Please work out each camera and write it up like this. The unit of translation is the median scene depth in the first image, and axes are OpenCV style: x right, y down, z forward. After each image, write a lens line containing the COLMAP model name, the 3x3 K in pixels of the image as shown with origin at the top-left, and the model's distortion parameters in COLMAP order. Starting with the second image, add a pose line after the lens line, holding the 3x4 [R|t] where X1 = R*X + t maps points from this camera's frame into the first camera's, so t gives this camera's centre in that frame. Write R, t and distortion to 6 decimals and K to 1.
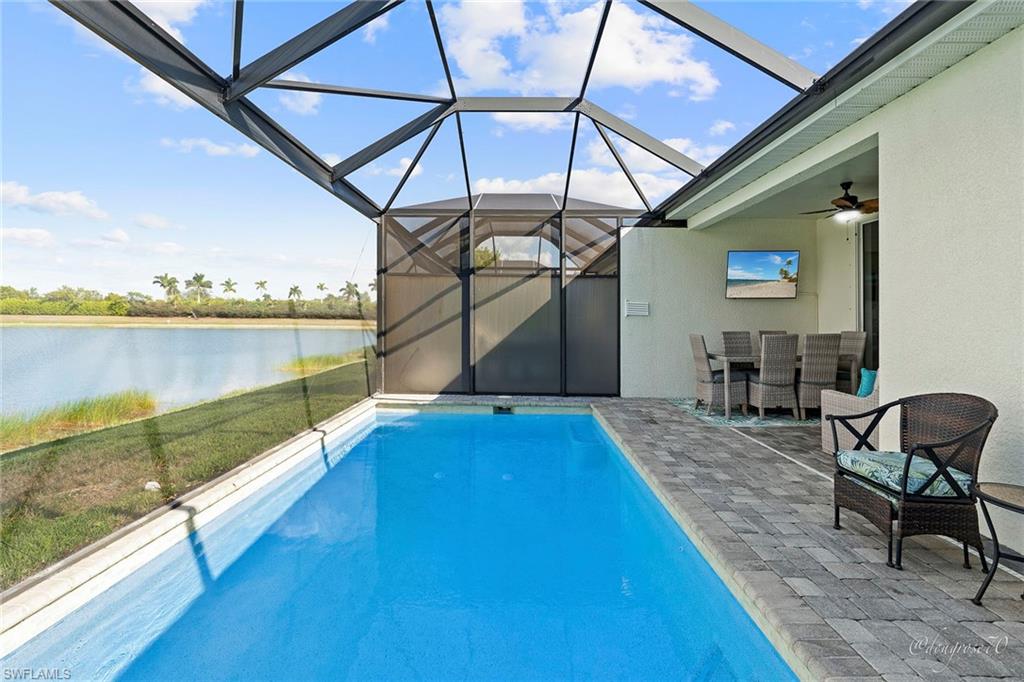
lens RADIAL K [[420.9, 0, 515.1], [0, 420.9, 319.4], [0, 0, 1]] dist [-0.010484, 0.000123]
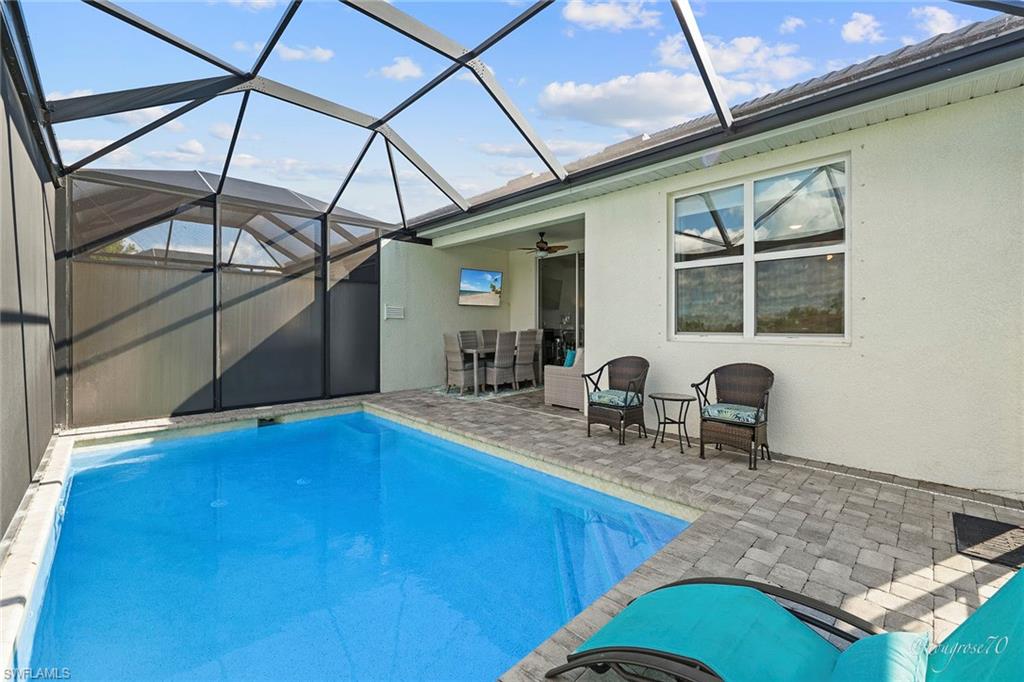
lens RADIAL K [[415.5, 0, 511.5], [0, 415.5, 324.6], [0, 0, 1]] dist [-0.006688, 0.000118]
pose [[0.713225, -0.009836, 0.700867, -0.280034], [0.007067, 0.999952, 0.006842, 0.002144], [-0.700900, 0.000073, 0.713260, -0.014170]]
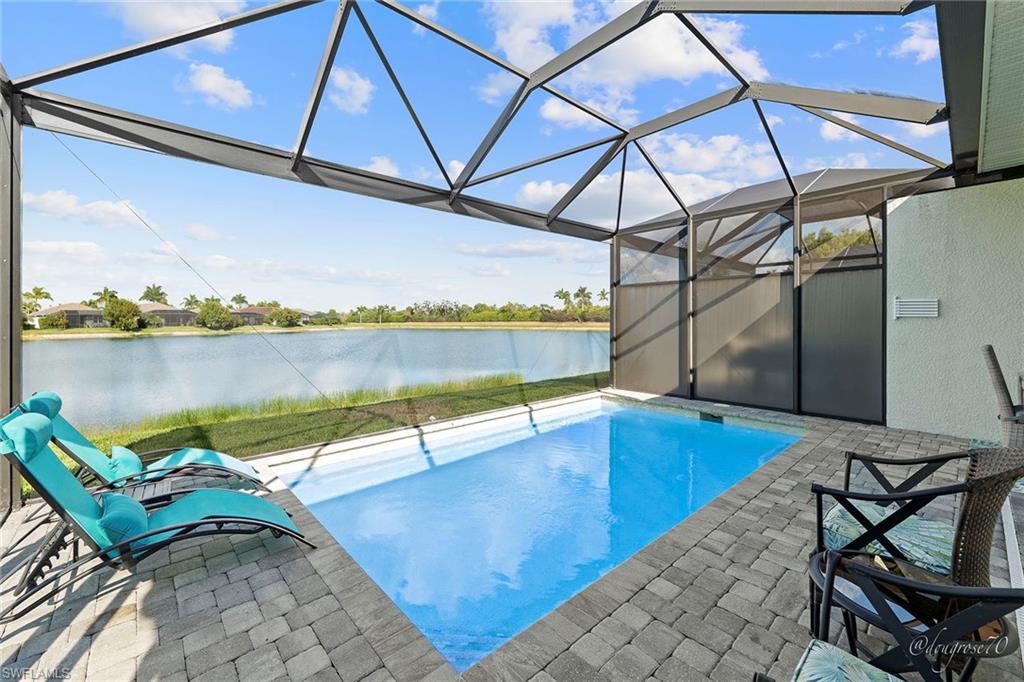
lens RADIAL K [[415.5, 0, 511.5], [0, 415.5, 324.6], [0, 0, 1]] dist [-0.006688, 0.000118]
pose [[0.674642, -0.007950, -0.738102, 0.369179], [0.012908, 0.999916, 0.001028, -0.007543], [0.738032, -0.010221, 0.674688, 0.008368]]
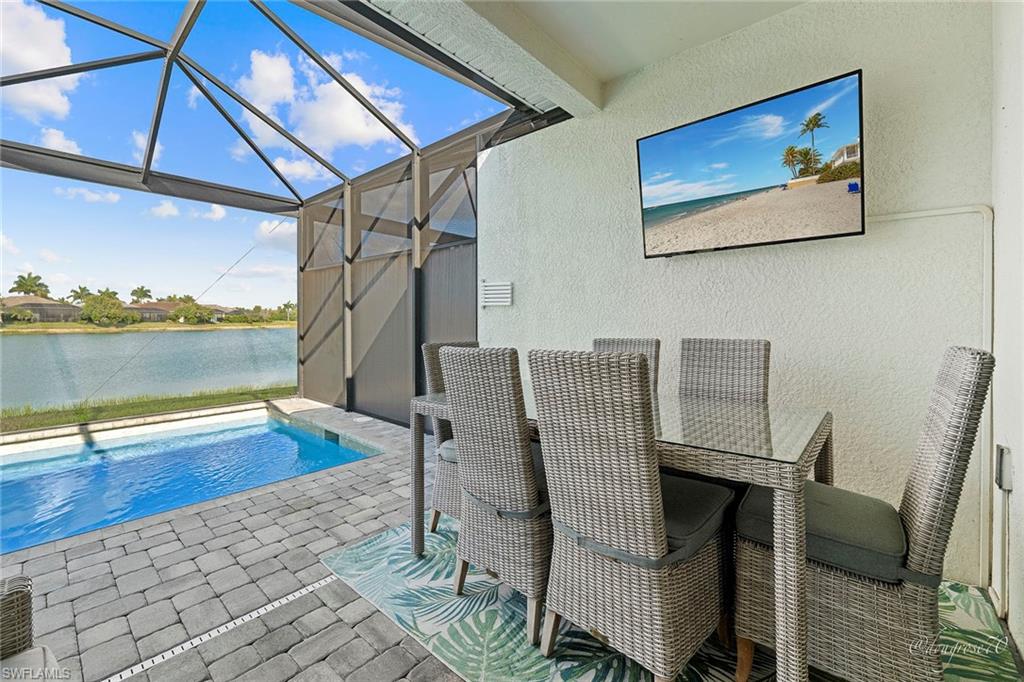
lens RADIAL K [[420.9, 0, 515.1], [0, 420.9, 319.4], [0, 0, 1]] dist [-0.010484, 0.000123]
pose [[0.760906, -0.009855, -0.648787, 0.706430], [0.004769, 0.999943, -0.009597, 0.013701], [0.648844, 0.004208, 0.760909, 0.637619]]
